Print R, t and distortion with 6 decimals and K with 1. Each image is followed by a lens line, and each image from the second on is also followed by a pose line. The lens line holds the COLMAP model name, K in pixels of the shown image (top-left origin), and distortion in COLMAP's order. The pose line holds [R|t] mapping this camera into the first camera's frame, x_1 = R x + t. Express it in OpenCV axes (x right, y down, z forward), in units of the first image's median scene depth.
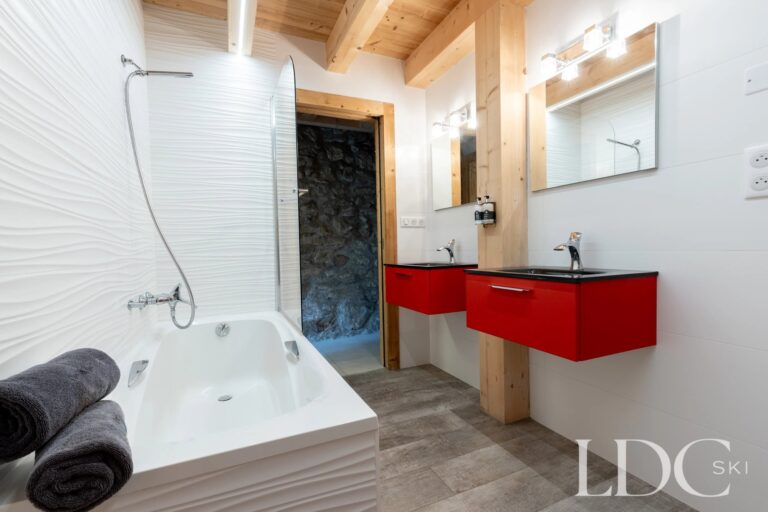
lens RADIAL K [[345.6, 0, 376.1], [0, 345.6, 258.5], [0, 0, 1]] dist [0.007512, -0.000824]
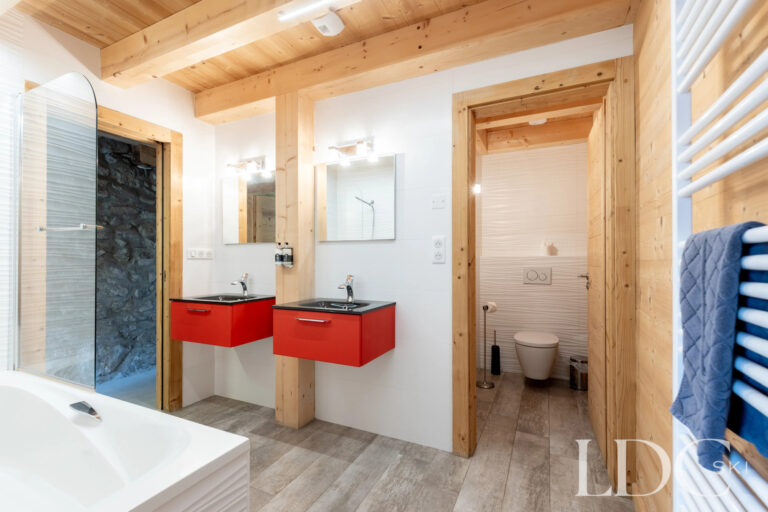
lens RADIAL K [[345.6, 0, 381.2], [0, 345.6, 258.7], [0, 0, 1]] dist [0.007512, -0.000824]
pose [[0.760460, 0.026038, 0.648863, -0.188800], [0.004066, 0.998985, -0.044853, -0.059463], [-0.649372, 0.036748, 0.759582, -0.124727]]
